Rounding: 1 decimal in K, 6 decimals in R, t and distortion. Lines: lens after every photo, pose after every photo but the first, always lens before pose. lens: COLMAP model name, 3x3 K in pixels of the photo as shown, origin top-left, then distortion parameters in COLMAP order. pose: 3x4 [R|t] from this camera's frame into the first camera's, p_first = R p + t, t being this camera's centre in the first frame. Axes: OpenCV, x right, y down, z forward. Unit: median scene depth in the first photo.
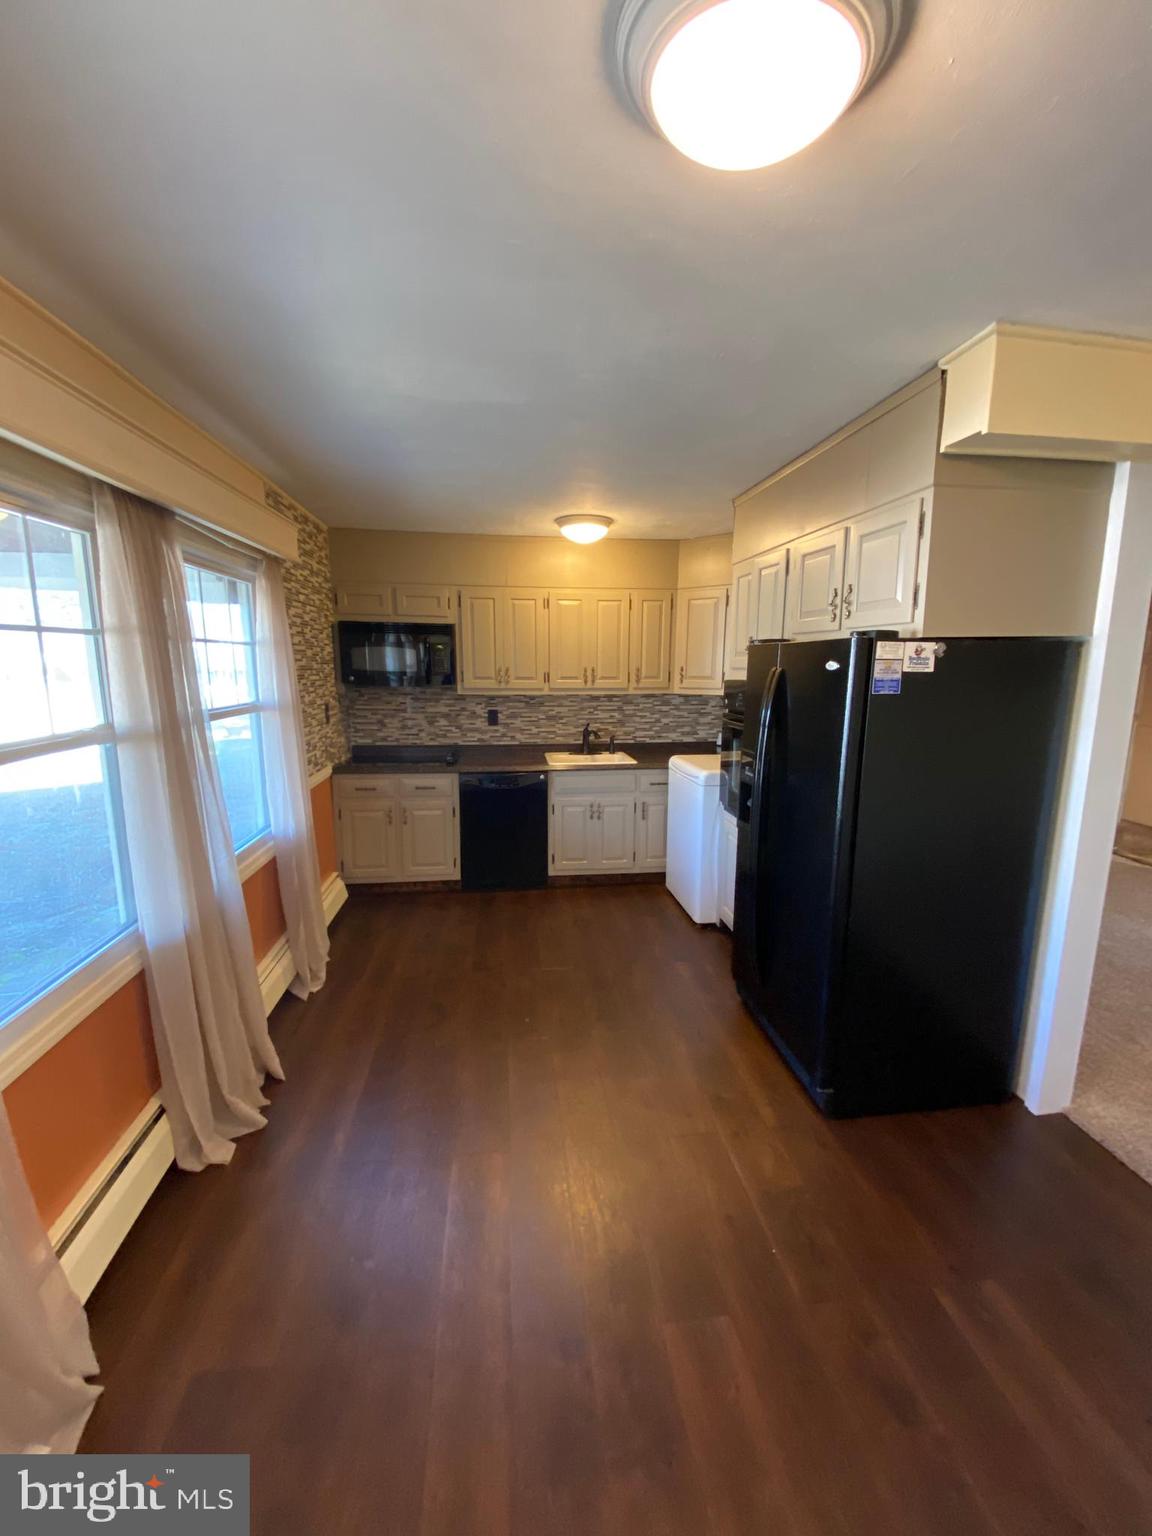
lens RADIAL K [[621.1, 0, 583.3], [0, 621.1, 770.4], [0, 0, 1]] dist [0.020426, -0.021699]
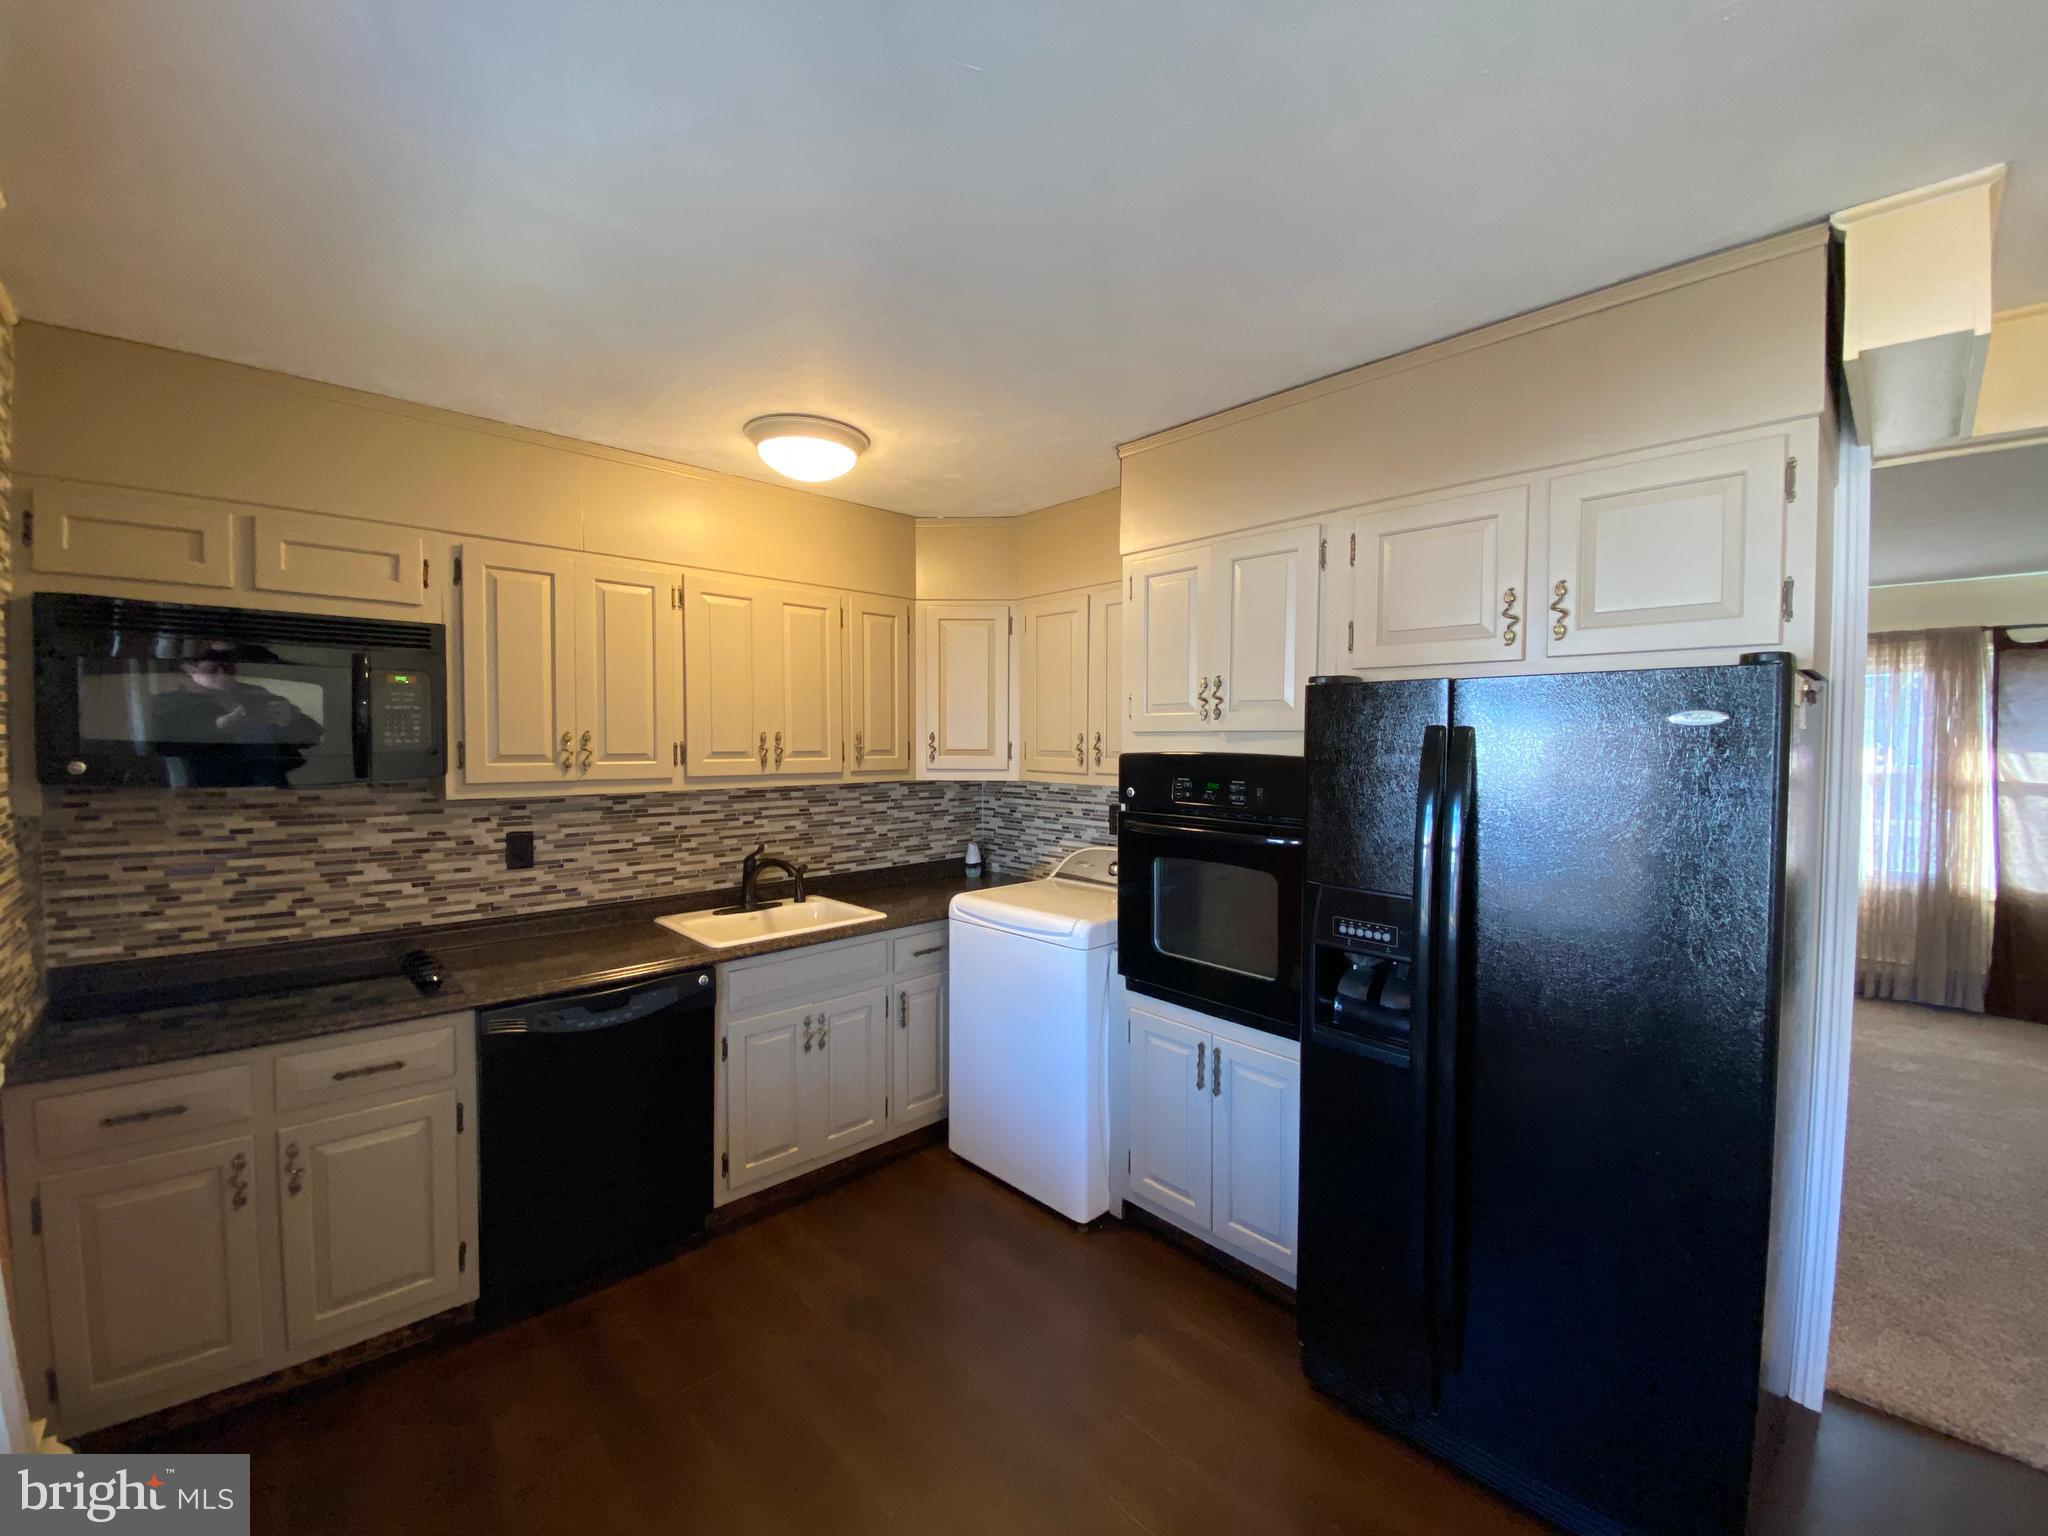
lens RADIAL K [[828.1, 0, 1033.5], [0, 828.1, 765.4], [0, 0, 1]] dist [0.020426, -0.021699]
pose [[0.810801, -0.023229, 0.584861, -0.209262], [0.100049, 0.990007, -0.099379, -0.055399], [-0.576708, 0.139091, 0.805023, 0.361788]]
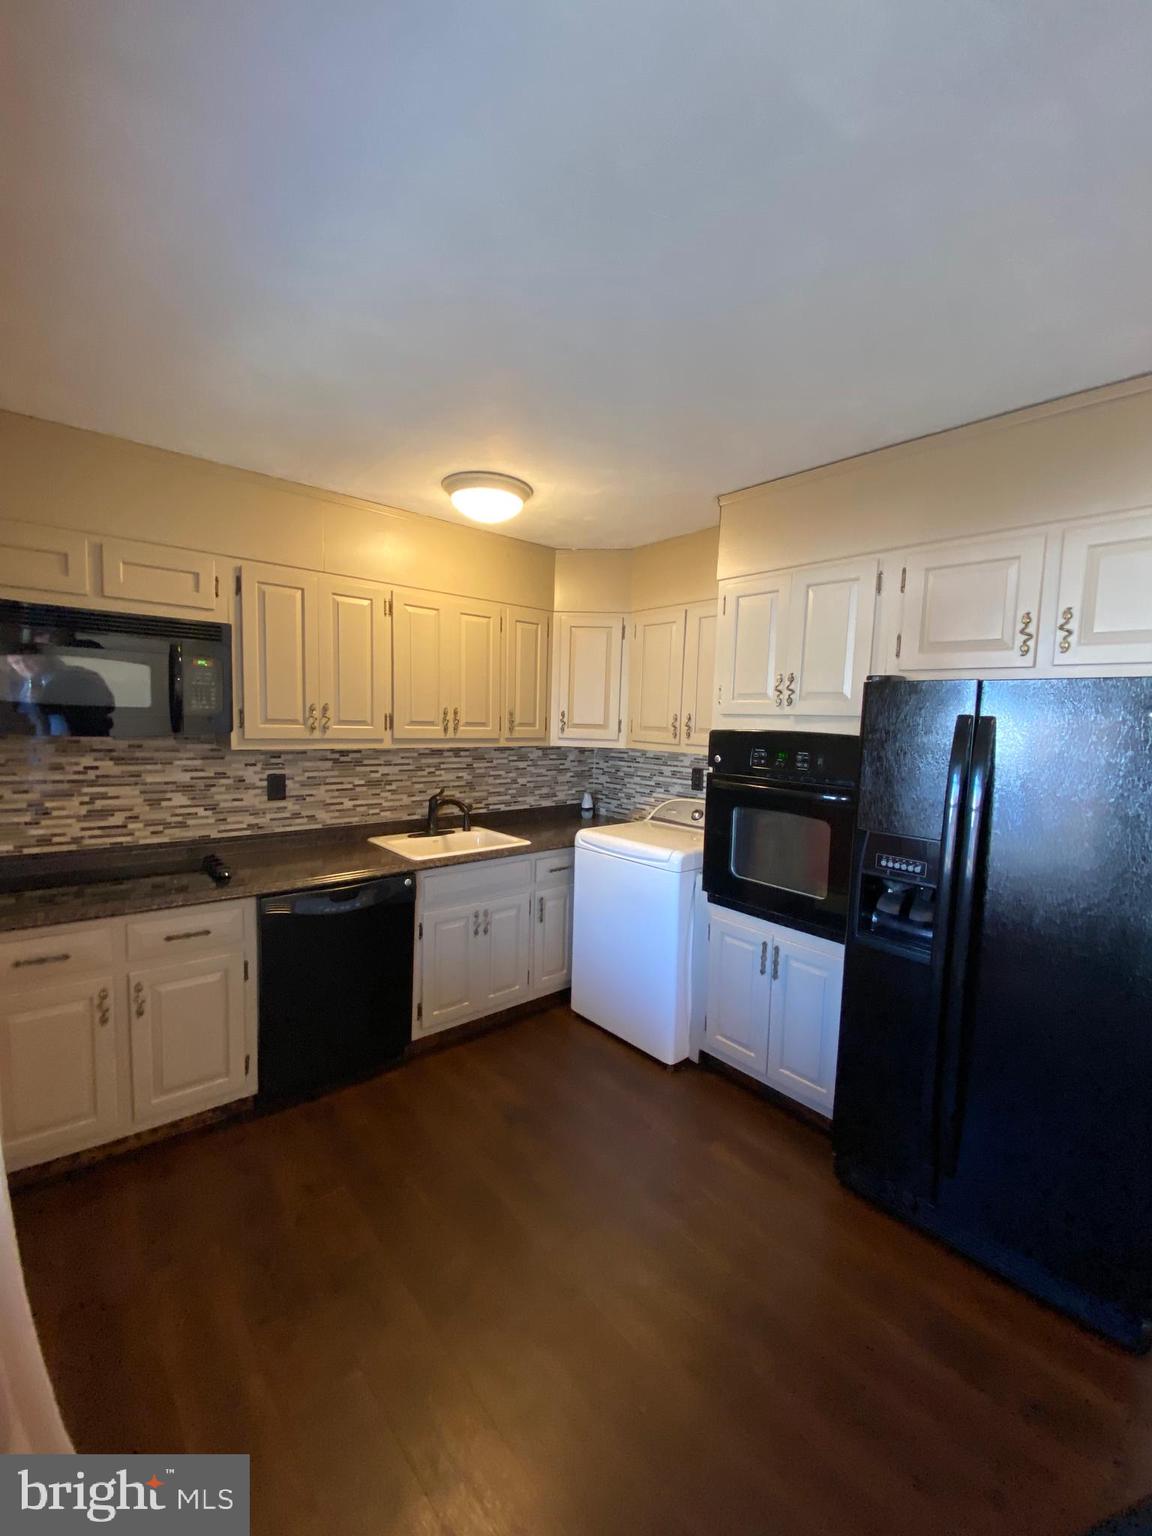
lens RADIAL K [[618.5, 0, 579.9], [0, 618.5, 773.1], [0, 0, 1]] dist [0.034560, -0.036225]
pose [[0.837502, -0.031858, 0.545505, -0.246836], [0.068084, 0.996603, -0.046326, -0.055573], [-0.542176, 0.075938, 0.836826, 0.370157]]
